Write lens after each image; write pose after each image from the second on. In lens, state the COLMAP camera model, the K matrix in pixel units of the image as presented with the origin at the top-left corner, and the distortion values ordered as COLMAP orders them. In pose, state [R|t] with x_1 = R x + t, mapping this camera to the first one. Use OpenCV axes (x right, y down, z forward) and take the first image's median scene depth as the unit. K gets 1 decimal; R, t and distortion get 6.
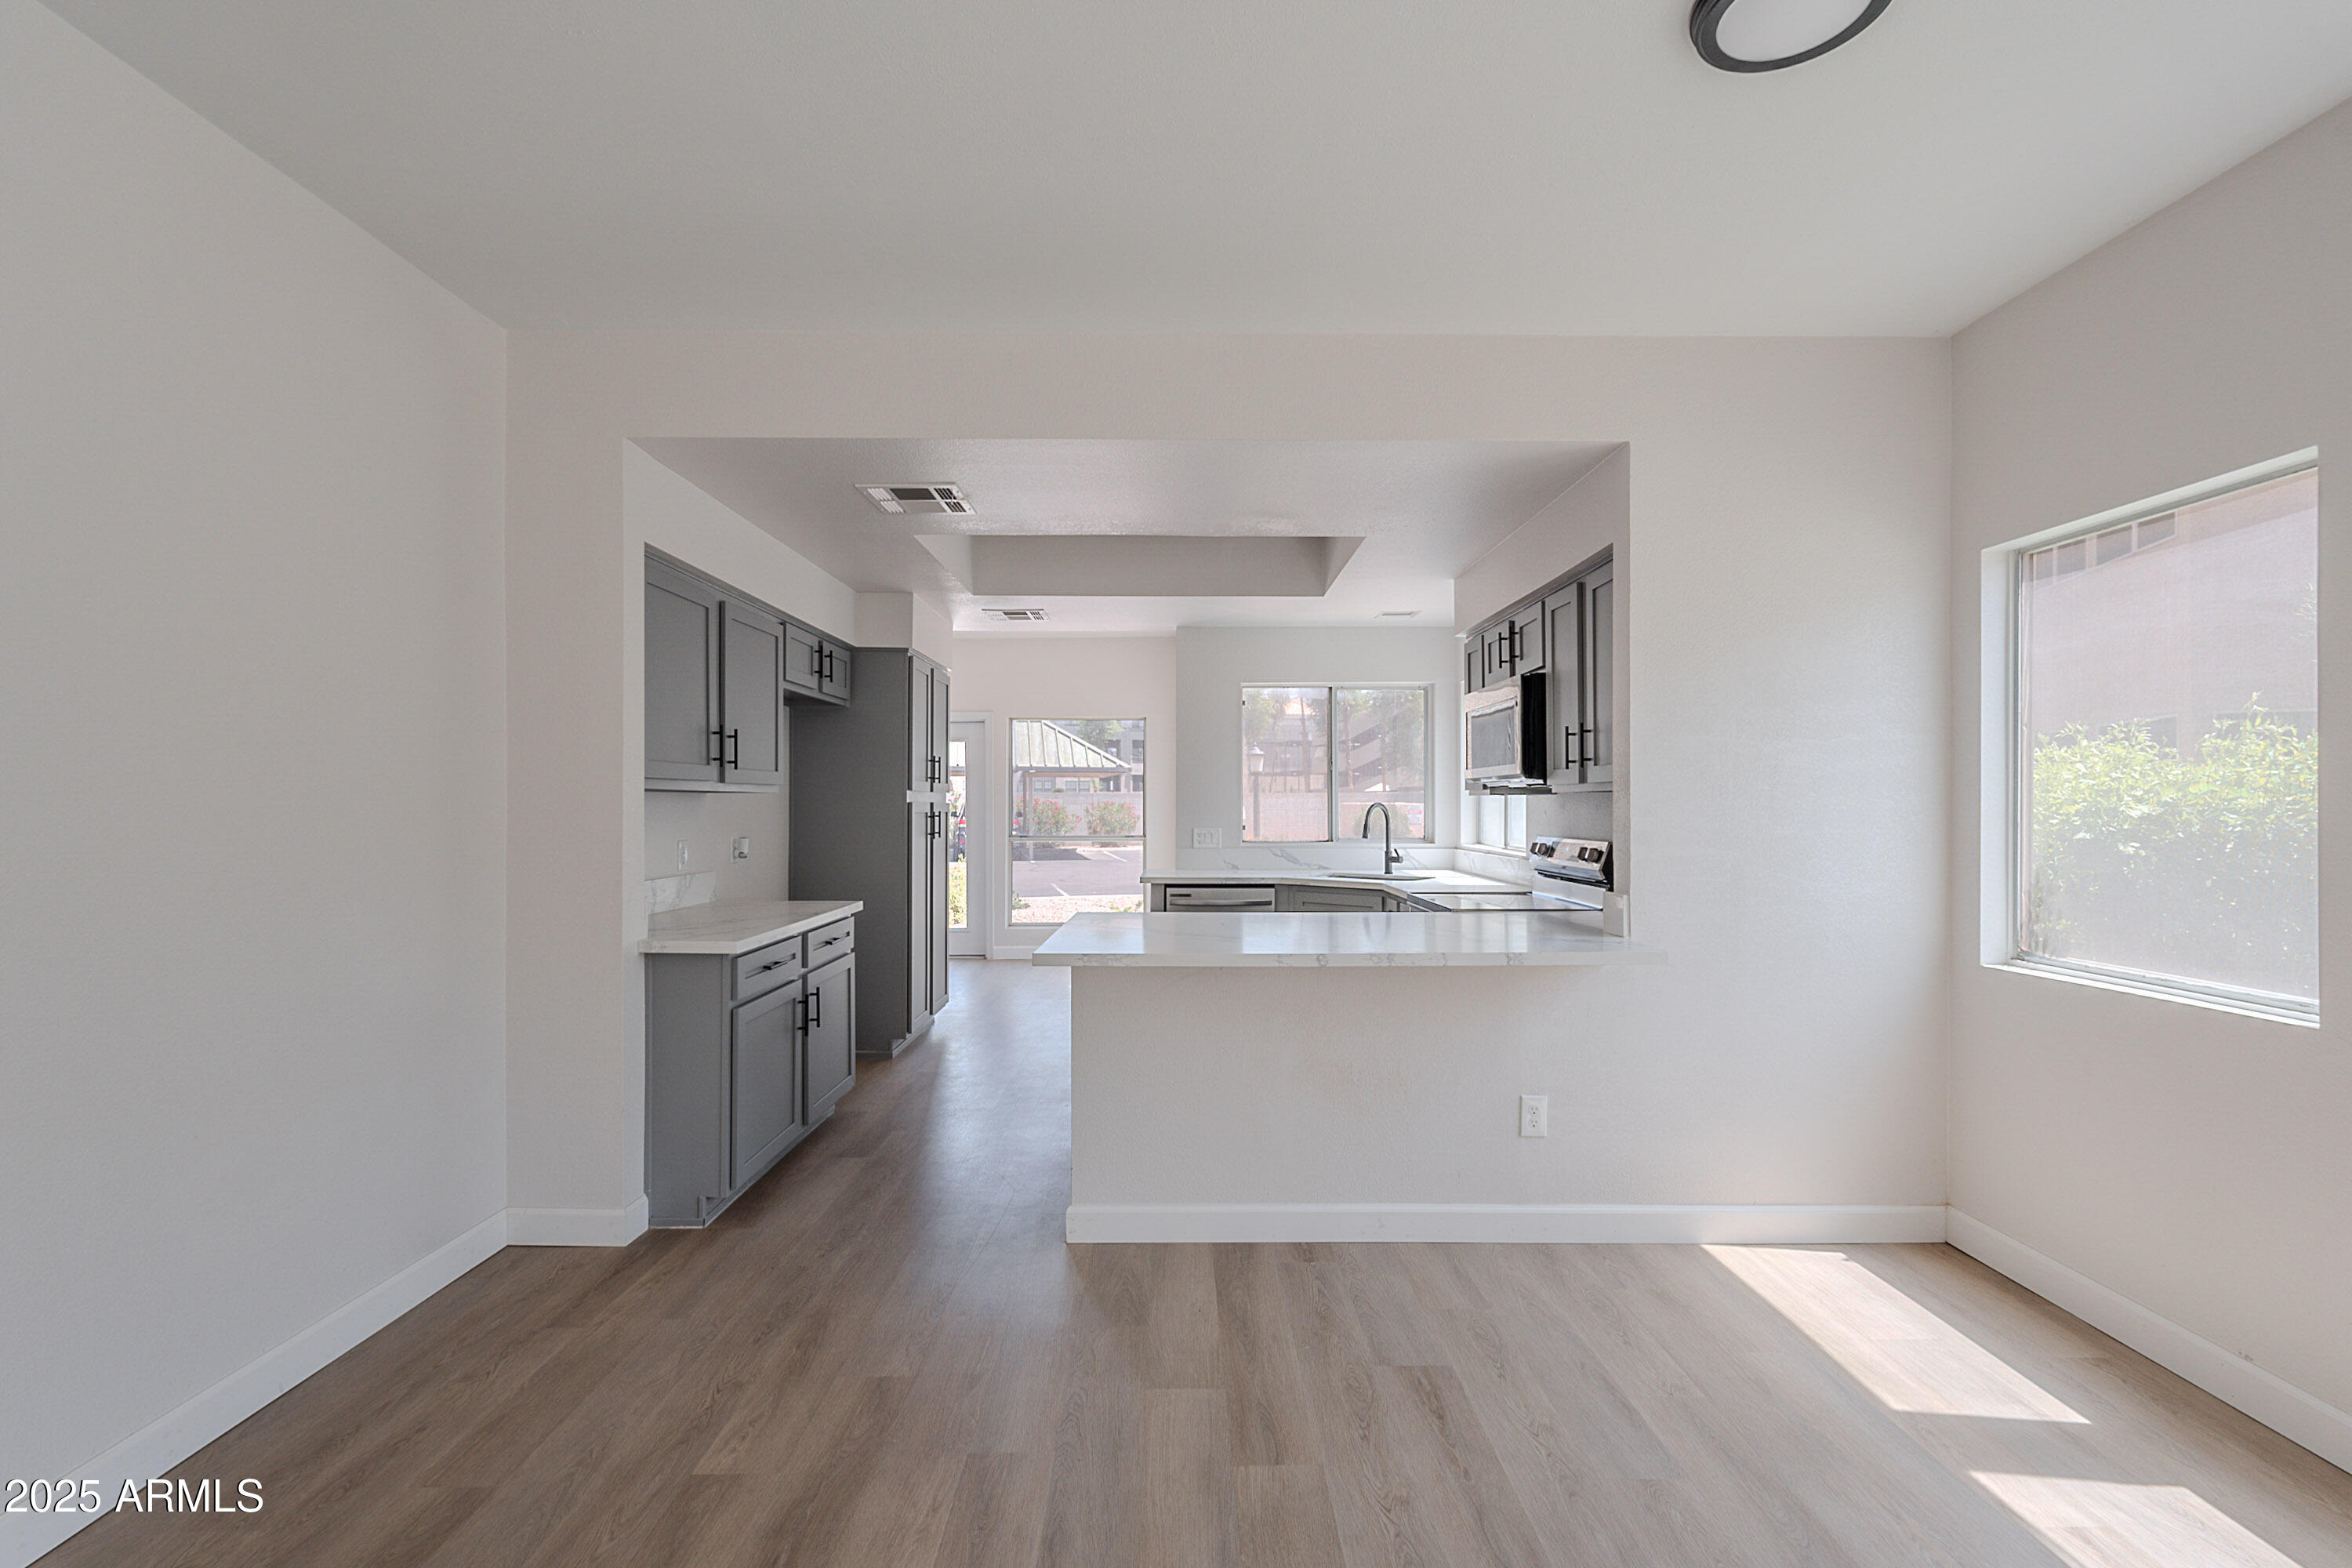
lens RADIAL K [[1045.3, 0, 1161.8], [0, 1045.3, 802.6], [0, 0, 1]] dist [0.000804, 0.000010]
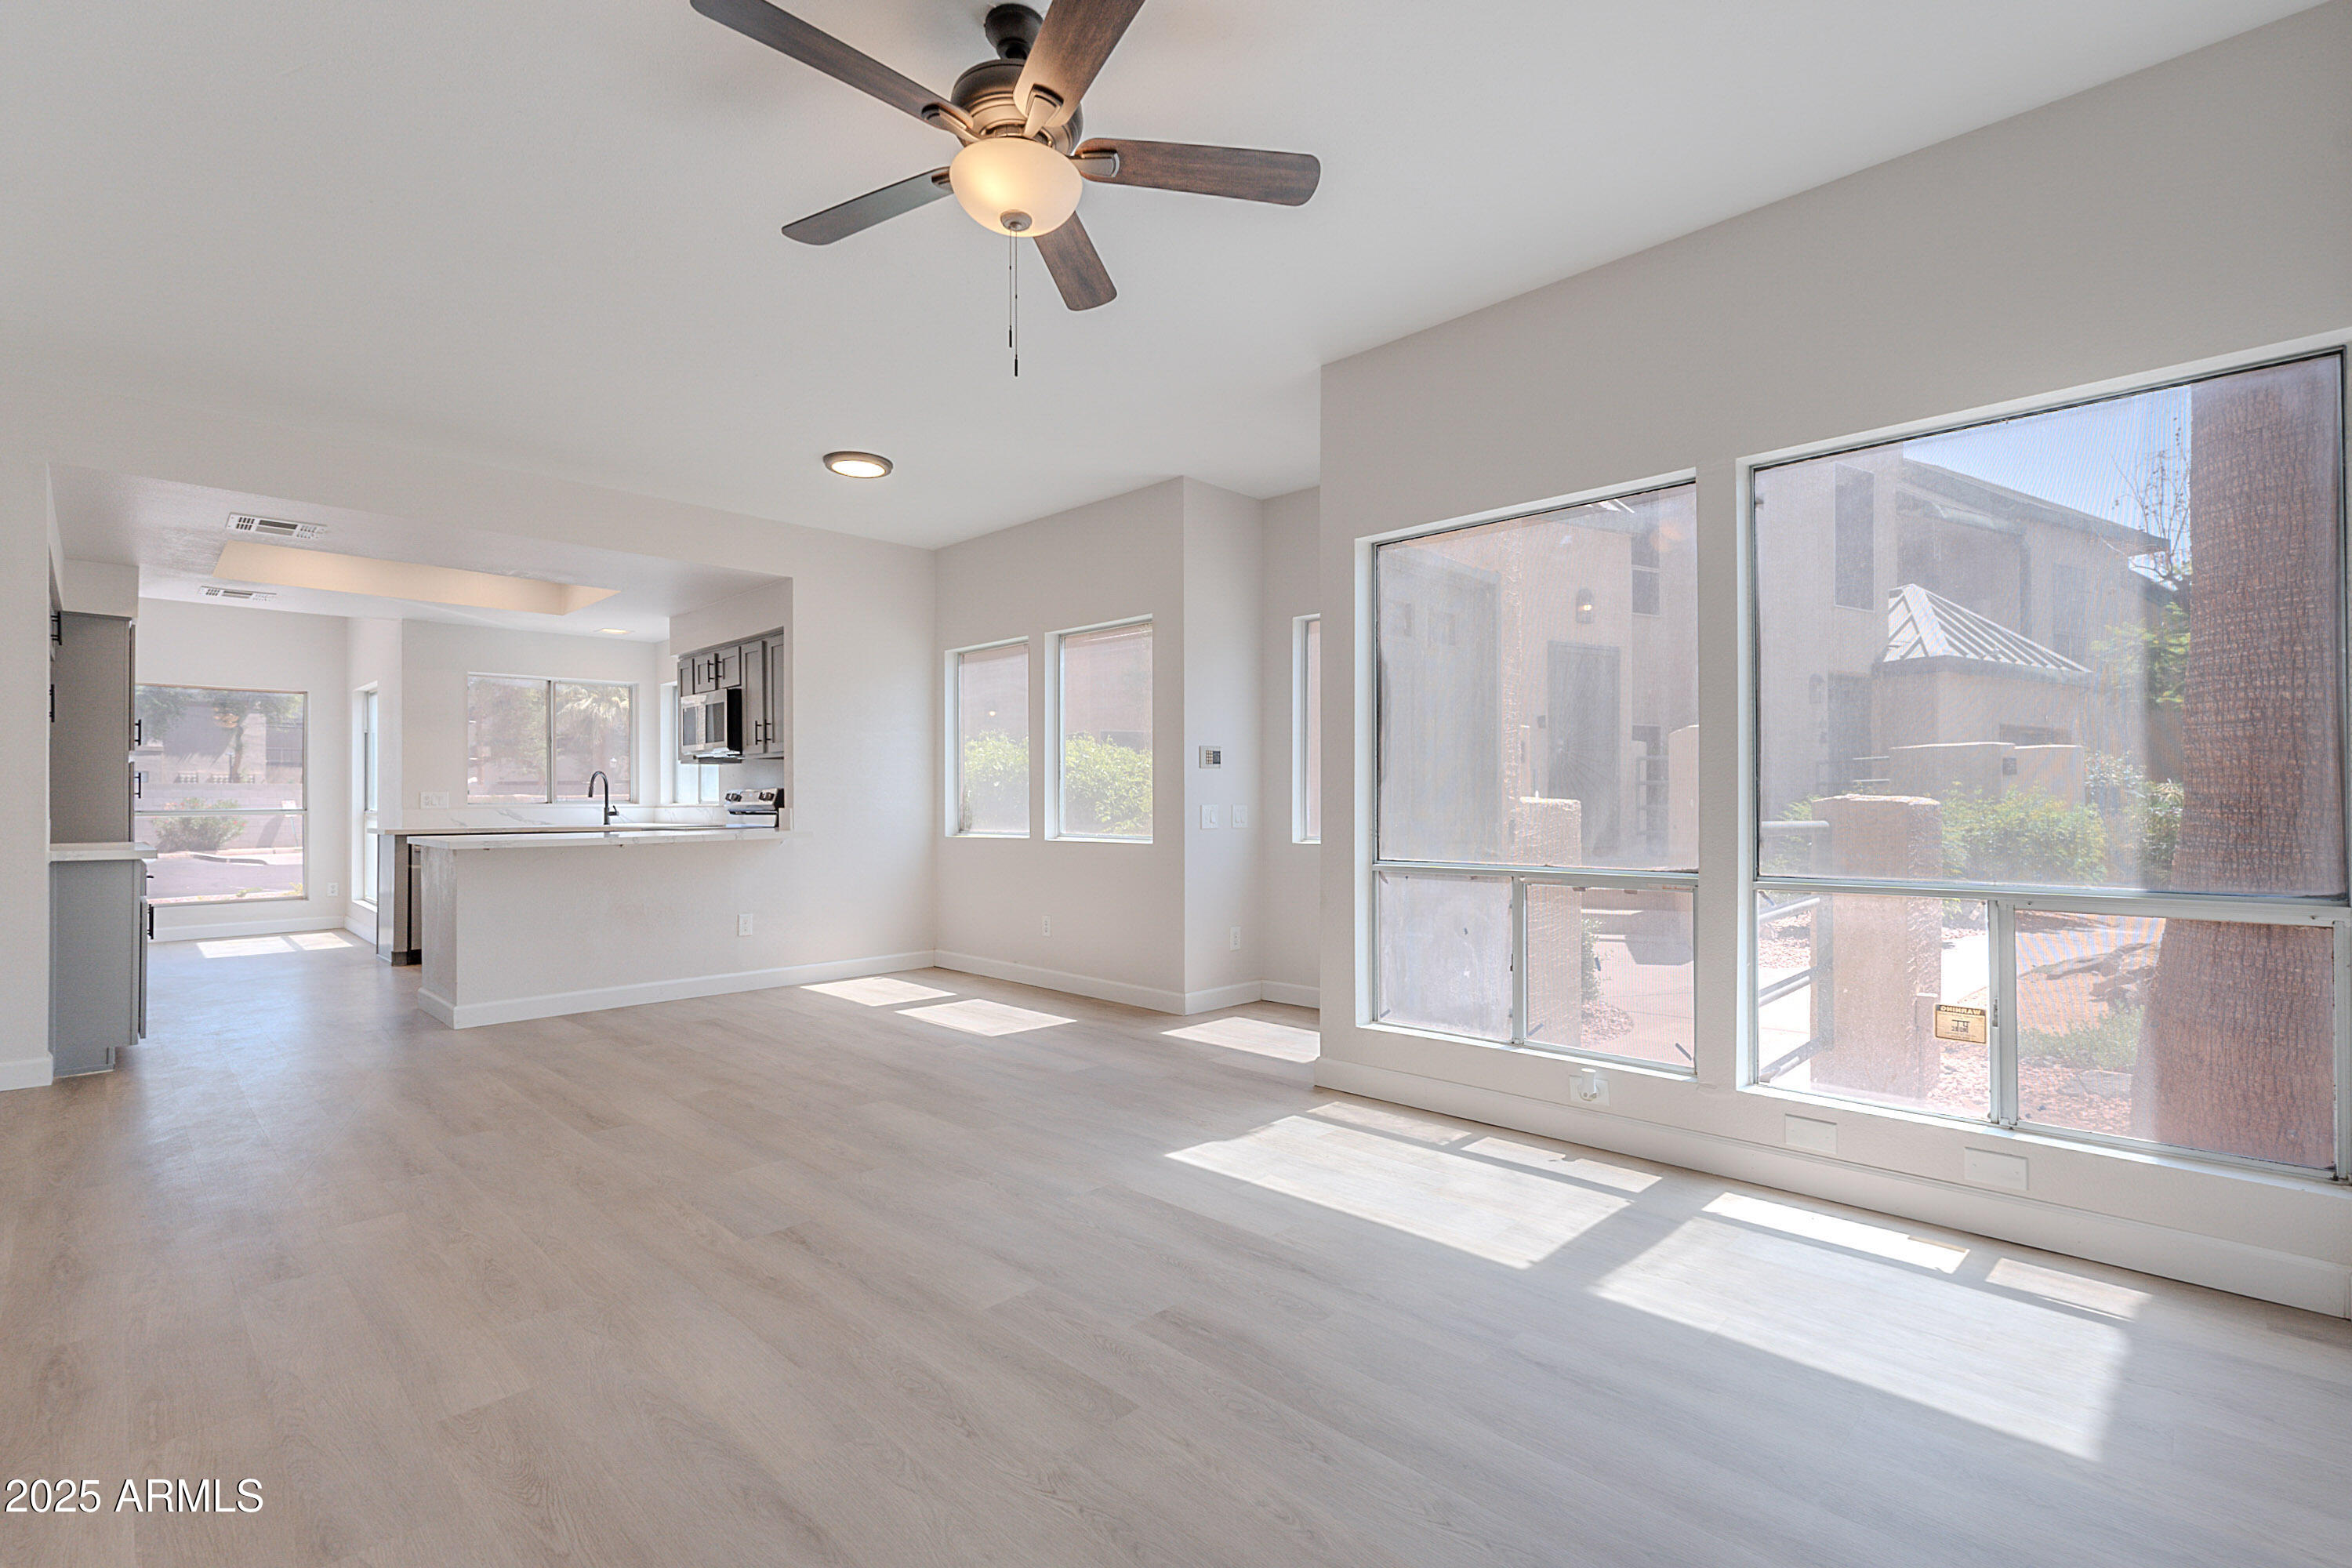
lens RADIAL K [[1060.6, 0, 1192.8], [0, 1060.6, 795.2], [0, 0, 1]] dist [0.000848, 0.000208]
pose [[0.687090, -0.001060, 0.726571, -0.354526], [0.005314, 0.999980, -0.003567, 0.055307], [-0.726553, 0.006312, 0.687082, -0.667236]]
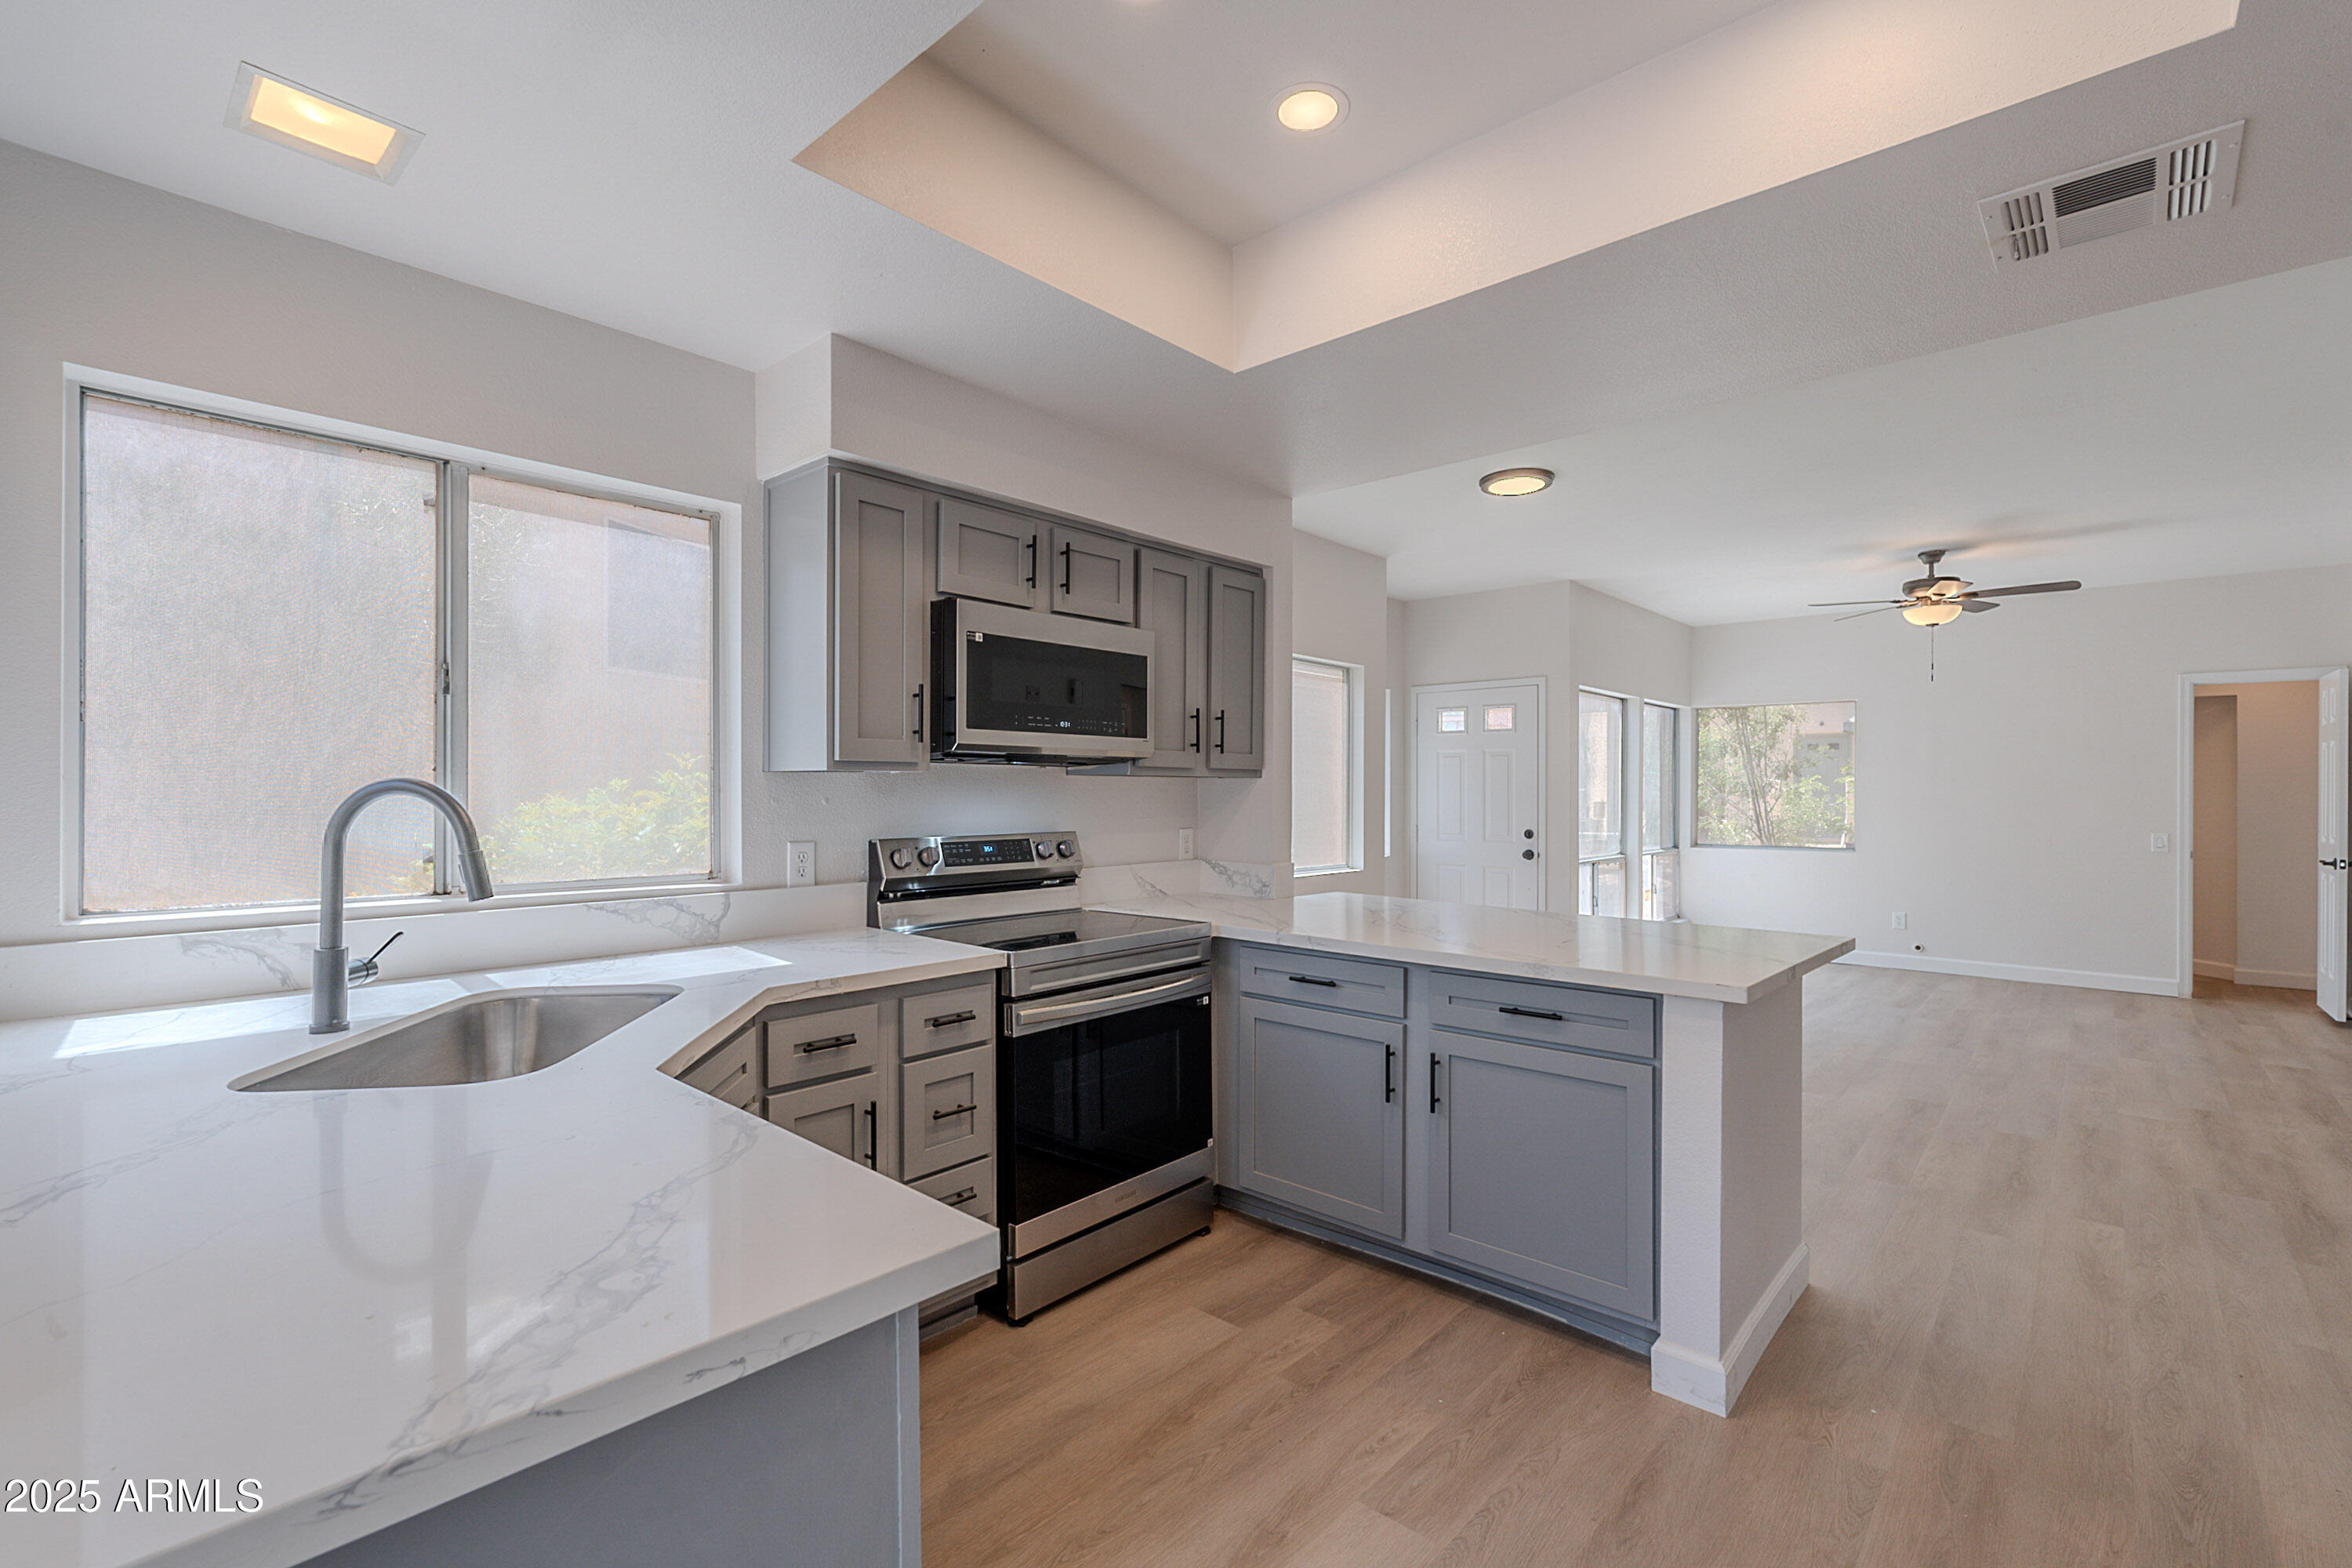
lens RADIAL K [[1033.7, 0, 1176.0], [0, 1033.7, 784.0], [0, 0, 1]] dist [-0.002252, -0.000282]
pose [[-0.748085, 0.000252, 0.663603, -0.196176], [-0.005024, 0.999969, -0.006043, 0.002657], [-0.663584, -0.007855, -0.748060, 1.451076]]
